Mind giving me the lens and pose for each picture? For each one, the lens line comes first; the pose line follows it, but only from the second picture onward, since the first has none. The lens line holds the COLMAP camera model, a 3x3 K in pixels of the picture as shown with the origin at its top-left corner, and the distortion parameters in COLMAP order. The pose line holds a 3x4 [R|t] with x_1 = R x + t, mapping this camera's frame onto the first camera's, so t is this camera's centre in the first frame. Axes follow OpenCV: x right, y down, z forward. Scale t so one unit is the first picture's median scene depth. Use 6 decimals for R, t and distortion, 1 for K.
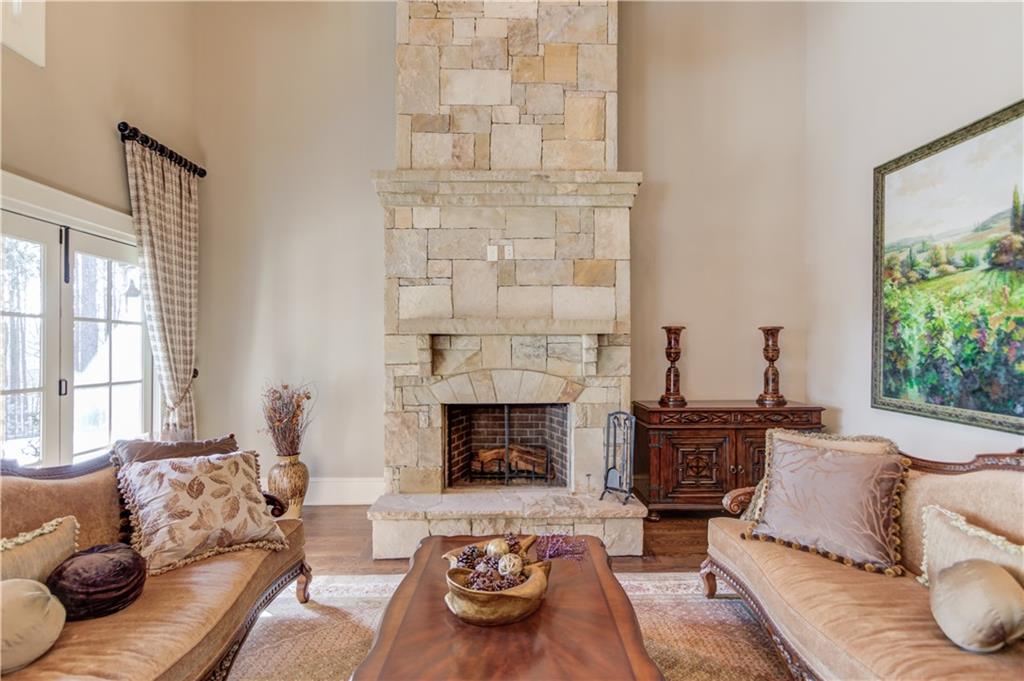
lens RADIAL K [[484.6, 0, 525.3], [0, 484.6, 349.5], [0, 0, 1]] dist [0.000621, 0.000507]
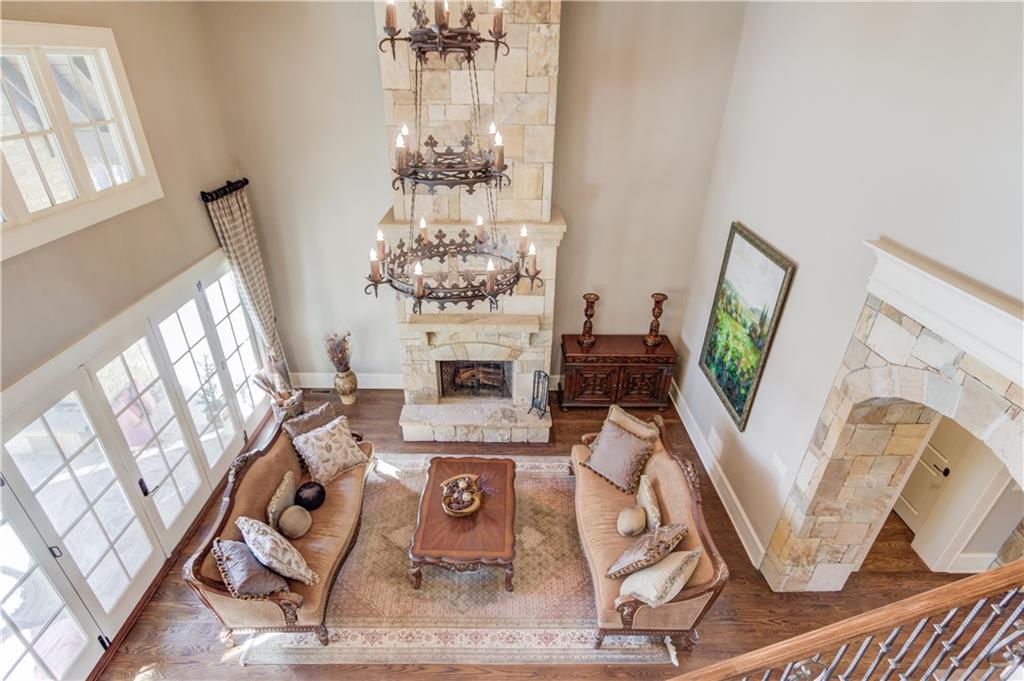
lens RADIAL K [[498.1, 0, 512.0], [0, 498.1, 340.5], [0, 0, 1]] dist [-0.002508, 0.000210]
pose [[0.999554, 0.026787, -0.013194, 0.109415], [-0.017149, 0.876707, 0.480719, -0.772894], [0.024445, -0.480278, 0.876775, -0.457460]]
